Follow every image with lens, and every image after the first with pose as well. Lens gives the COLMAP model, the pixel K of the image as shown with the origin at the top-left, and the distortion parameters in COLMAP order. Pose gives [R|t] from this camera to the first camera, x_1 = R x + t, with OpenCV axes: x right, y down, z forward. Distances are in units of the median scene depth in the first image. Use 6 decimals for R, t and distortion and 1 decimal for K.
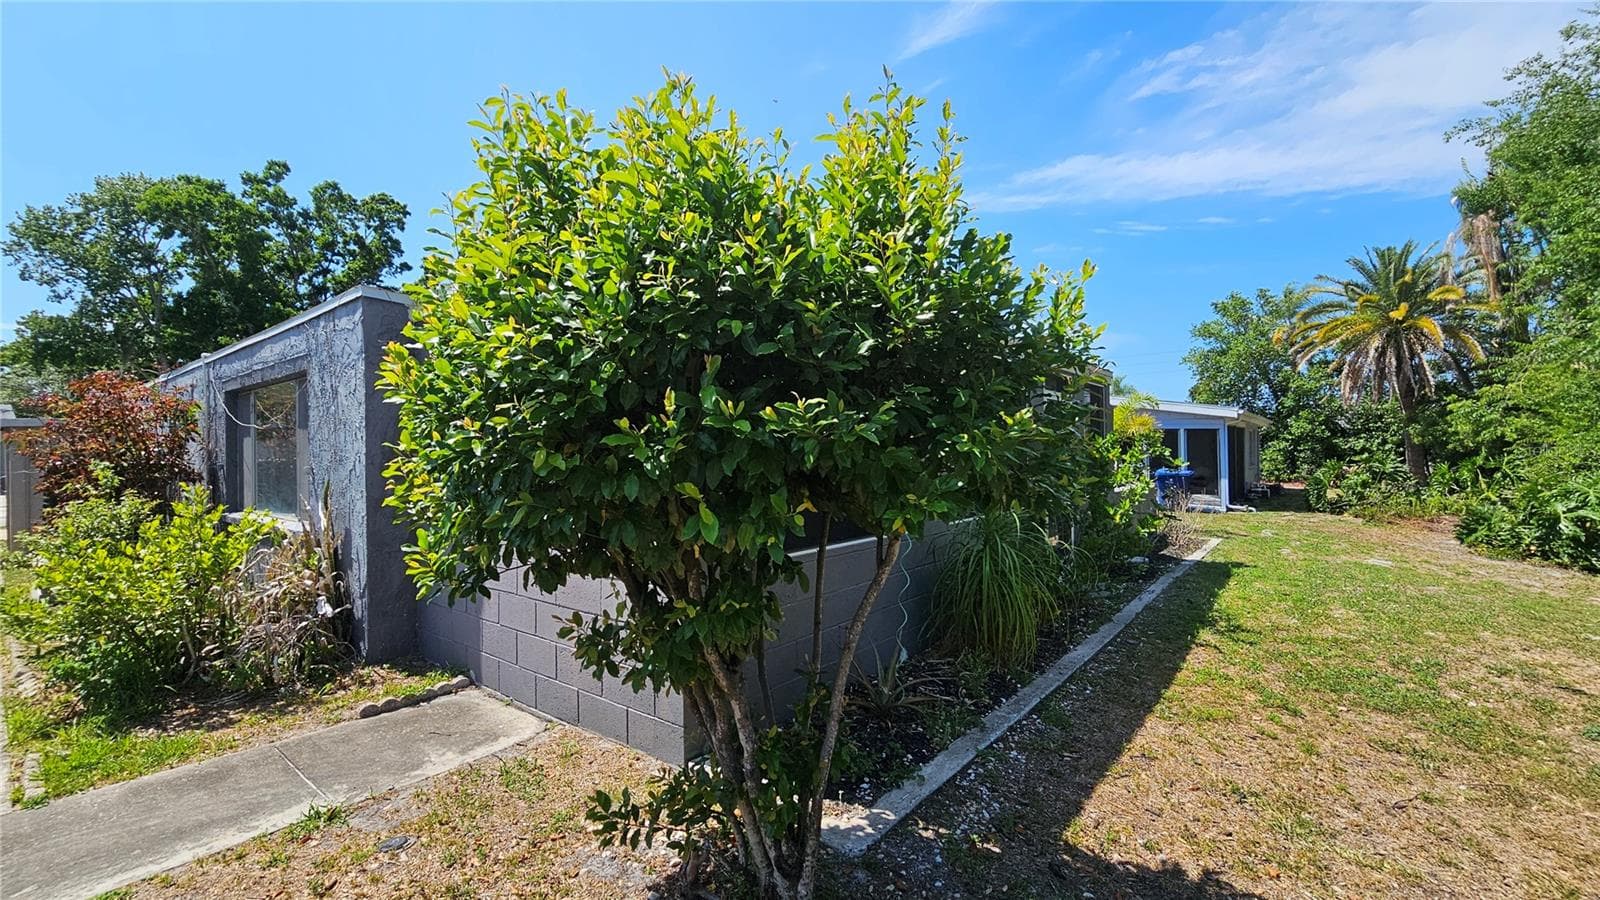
lens RADIAL K [[656.2, 0, 796.9], [0, 656.2, 446.5], [0, 0, 1]] dist [-0.001349, -0.000247]
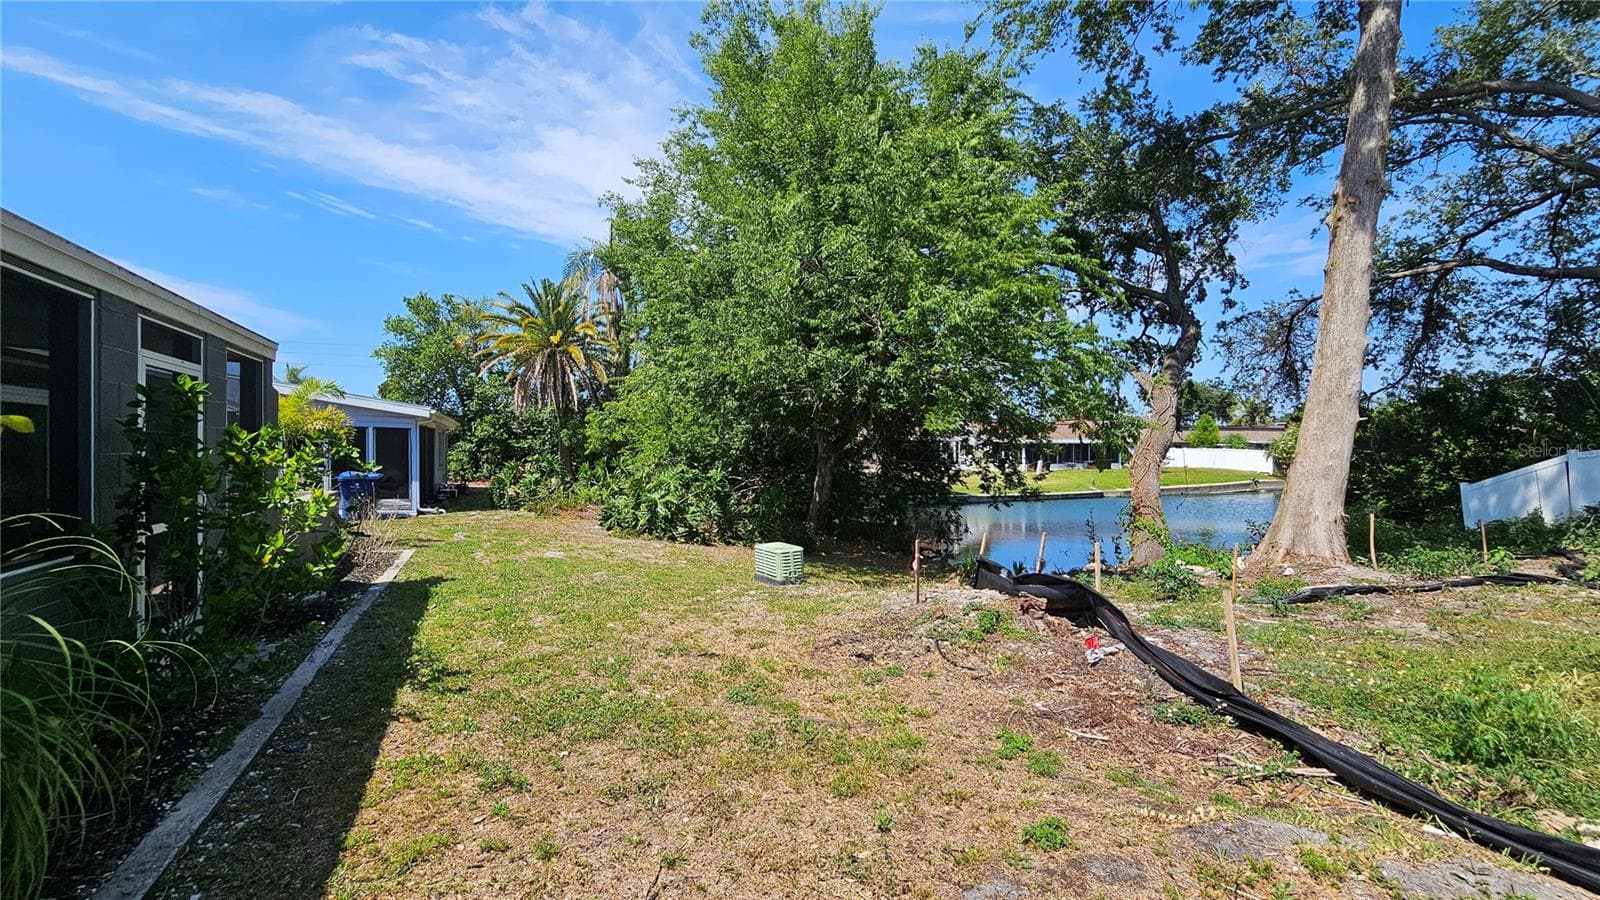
lens RADIAL K [[656.2, 0, 796.9], [0, 656.2, 446.5], [0, 0, 1]] dist [-0.001349, -0.000247]
pose [[0.445215, 0.012361, 0.895338, 0.051104], [-0.012137, 0.999896, -0.007769, -0.000113], [-0.895341, -0.007408, 0.445319, 0.092035]]
